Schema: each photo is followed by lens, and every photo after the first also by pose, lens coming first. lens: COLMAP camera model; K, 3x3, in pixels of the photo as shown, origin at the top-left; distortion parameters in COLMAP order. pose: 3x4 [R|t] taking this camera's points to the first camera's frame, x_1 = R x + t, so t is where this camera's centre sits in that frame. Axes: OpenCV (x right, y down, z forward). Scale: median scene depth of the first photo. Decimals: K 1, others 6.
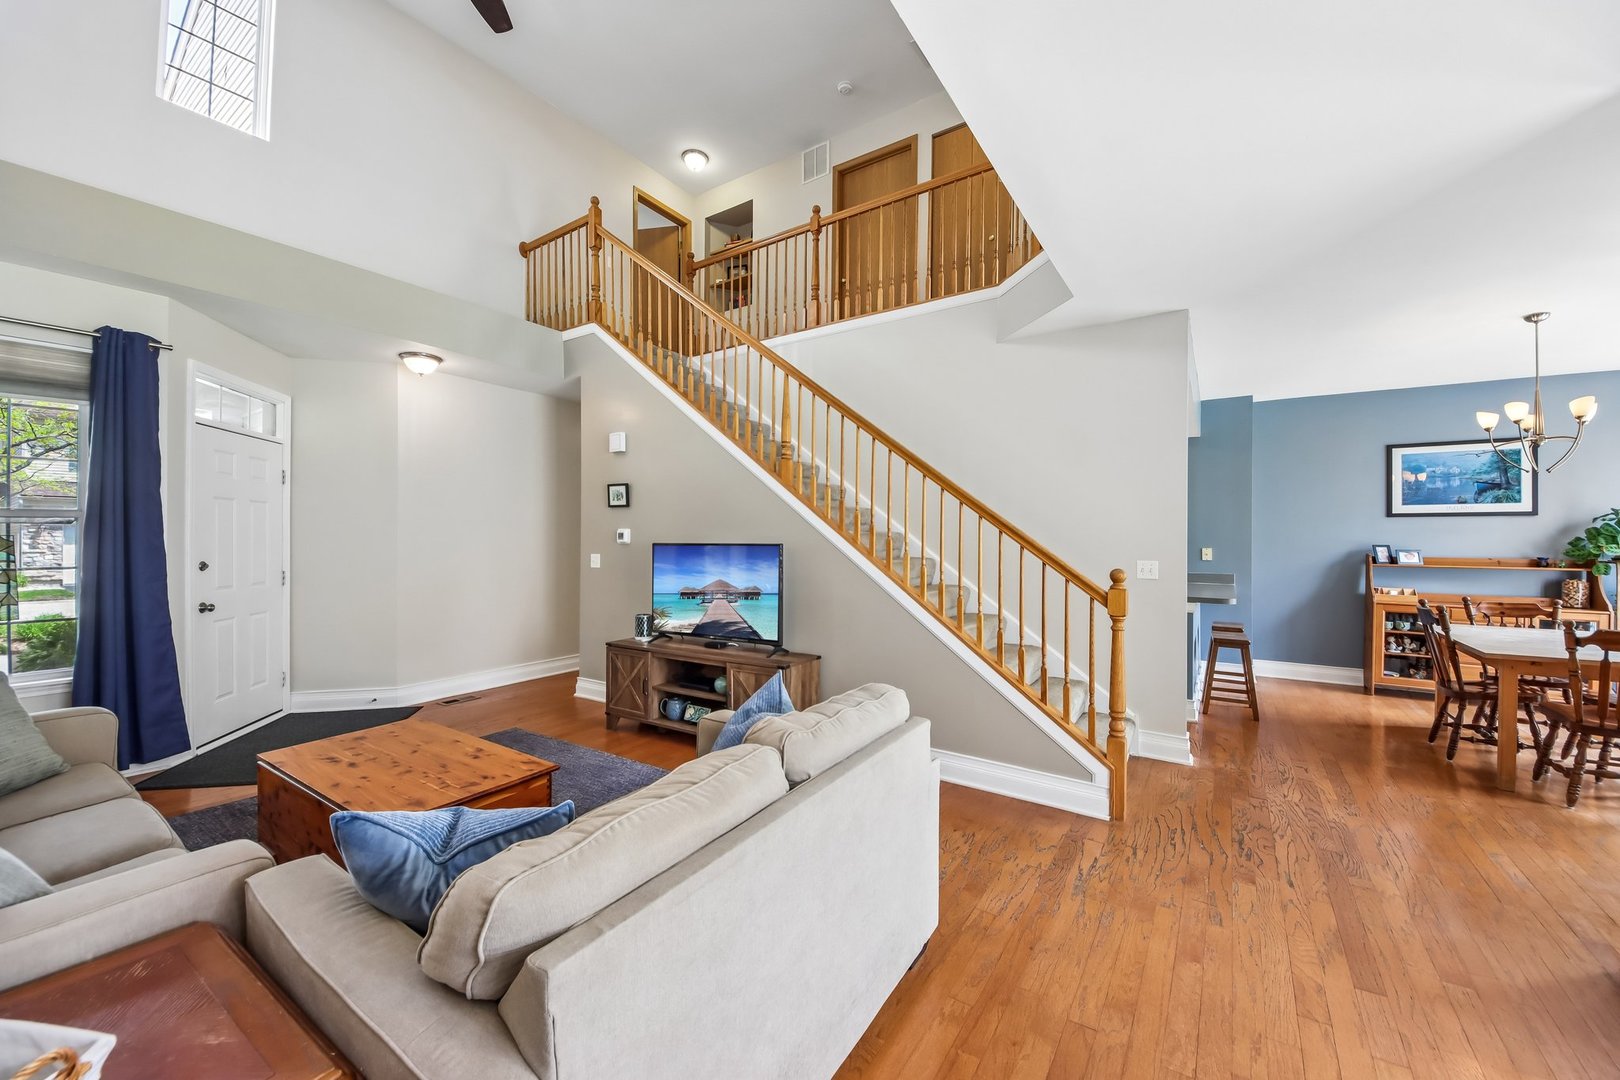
lens RADIAL K [[621.0, 0, 798.7], [0, 621.0, 545.4], [0, 0, 1]] dist [0.073211, -0.045294]
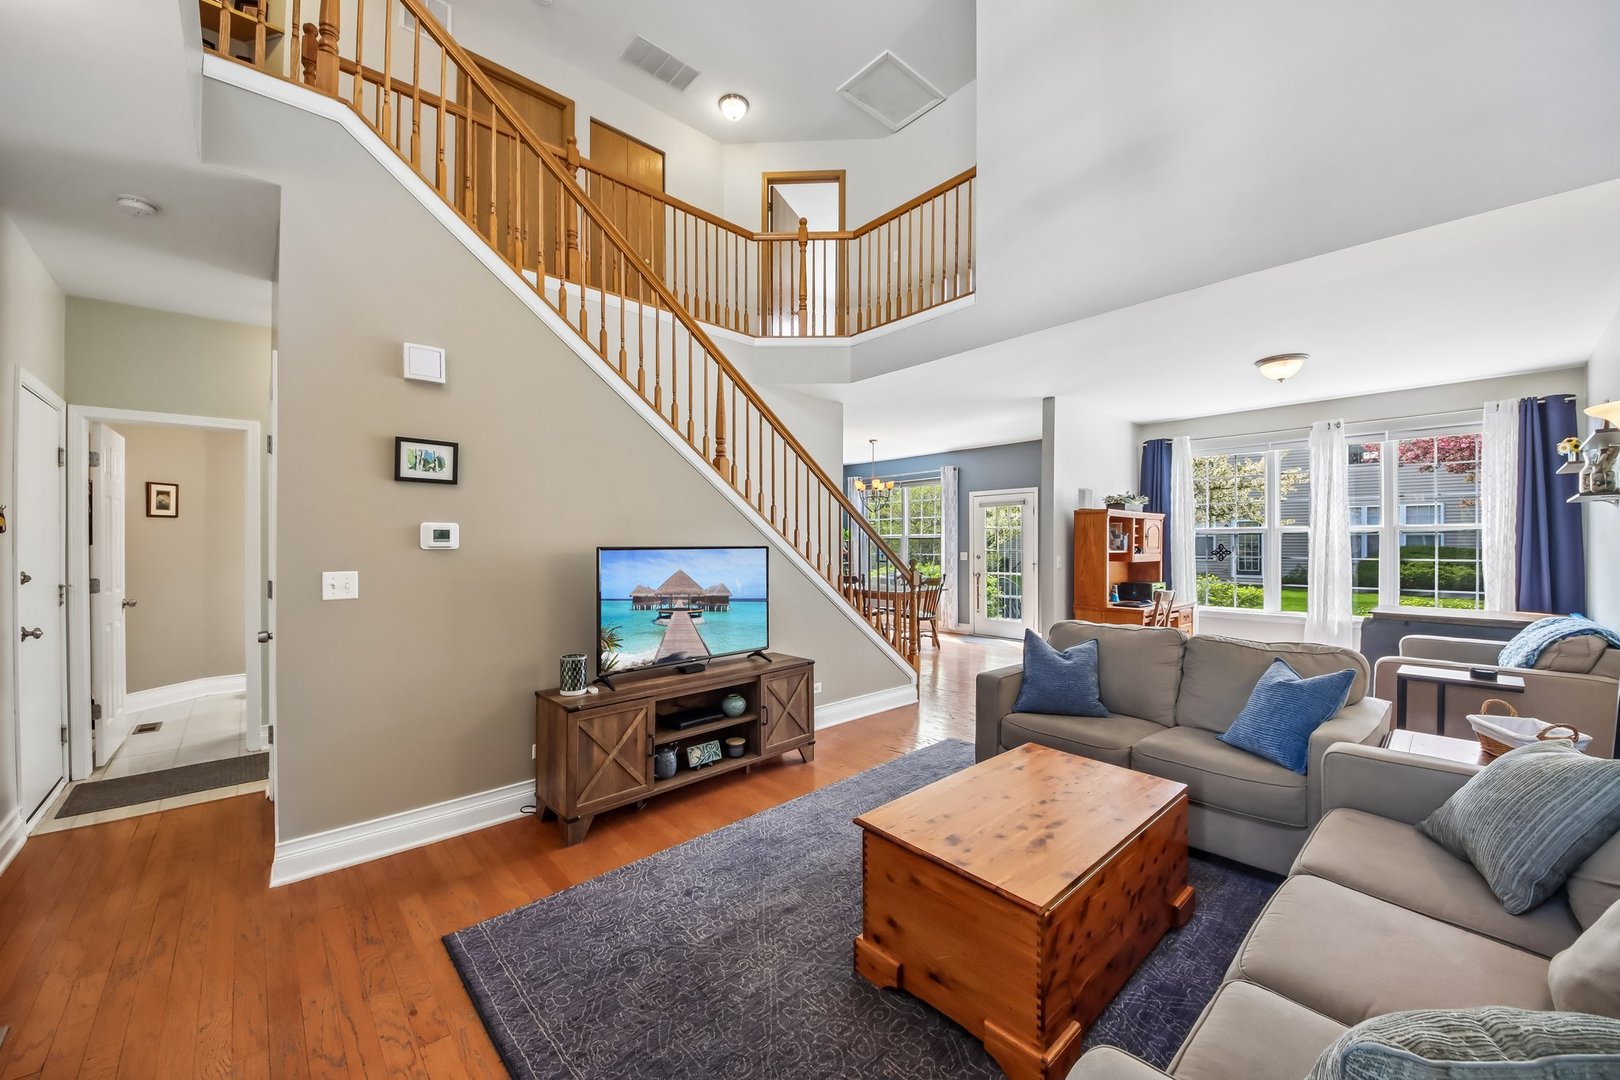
lens RADIAL K [[621.0, 0, 798.7], [0, 621.0, 545.4], [0, 0, 1]] dist [0.073211, -0.045294]
pose [[0.219250, -0.006994, 0.975644, -0.845510], [0.001635, 0.999976, 0.006801, -0.010255], [-0.975667, 0.000104, 0.219256, 0.621240]]
